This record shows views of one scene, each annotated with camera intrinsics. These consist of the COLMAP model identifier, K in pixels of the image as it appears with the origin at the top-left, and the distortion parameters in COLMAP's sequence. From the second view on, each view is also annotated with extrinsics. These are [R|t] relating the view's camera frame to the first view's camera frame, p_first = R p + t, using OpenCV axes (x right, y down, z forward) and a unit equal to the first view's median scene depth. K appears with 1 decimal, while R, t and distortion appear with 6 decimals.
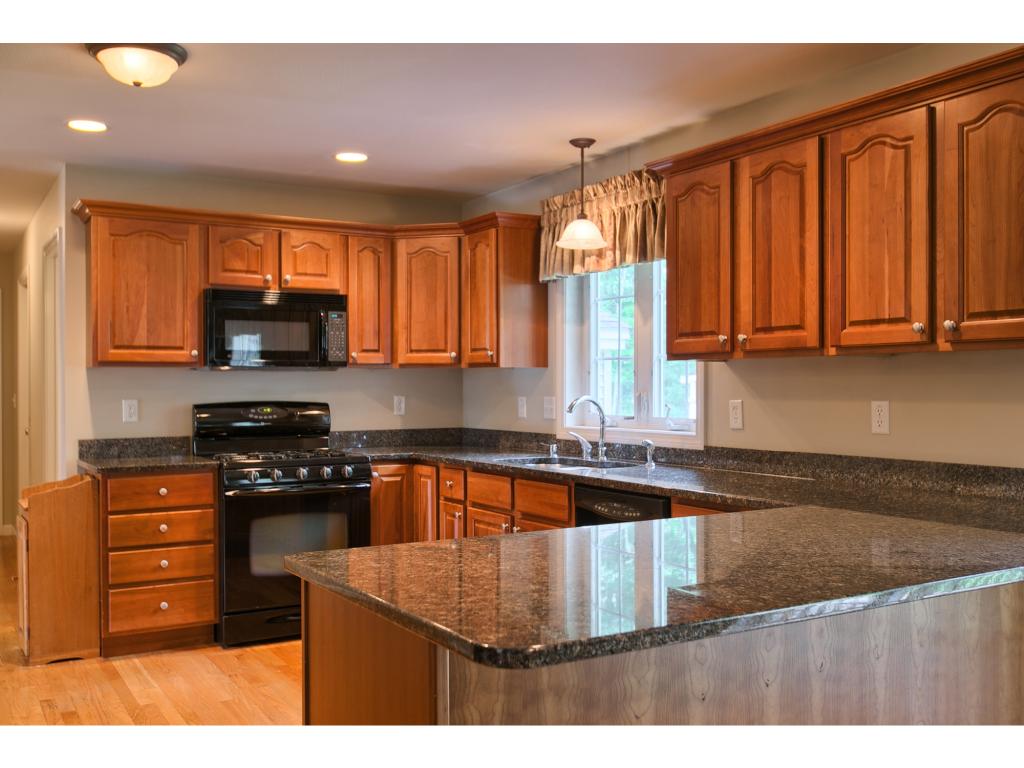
lens RADIAL K [[1004.1, 0, 512.6], [0, 1004.1, 386.8], [0, 0, 1]] dist [0.006732, 0.000000]
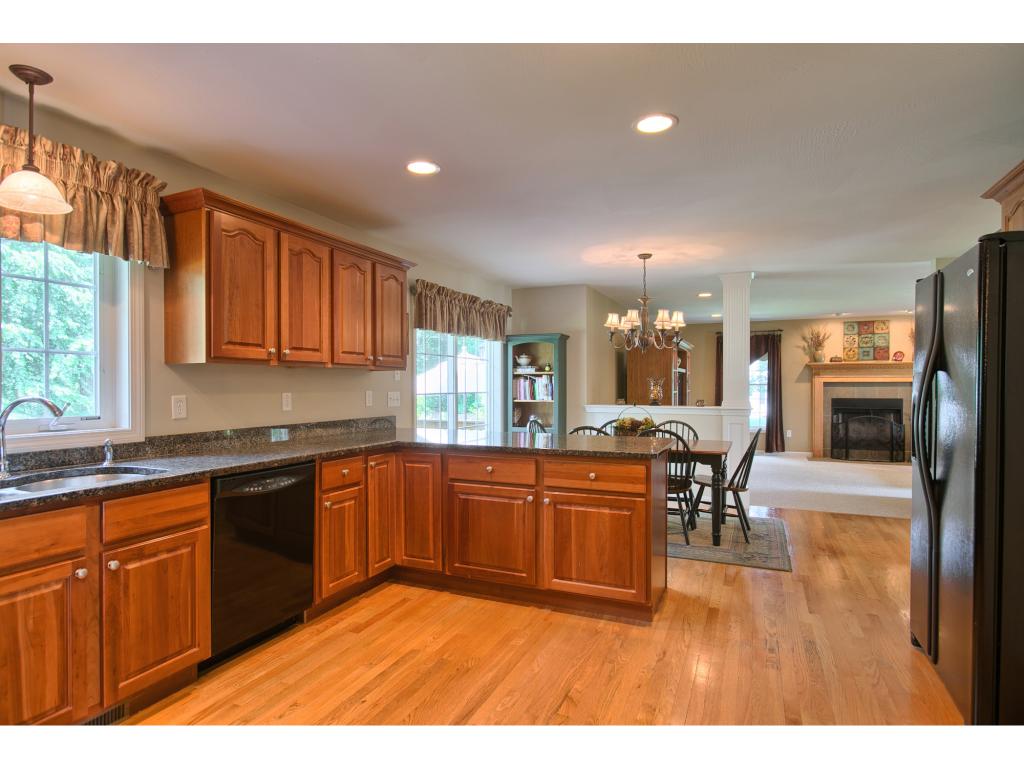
lens RADIAL K [[575.4, 0, 512.3], [0, 575.4, 385.9], [0, 0, 1]] dist [-0.001387, -0.000465]
pose [[-0.592052, 0.001795, 0.805898, -0.673022], [0.002675, 0.999996, -0.000262, 0.003195], [-0.805896, 0.002001, -0.592054, 1.240235]]
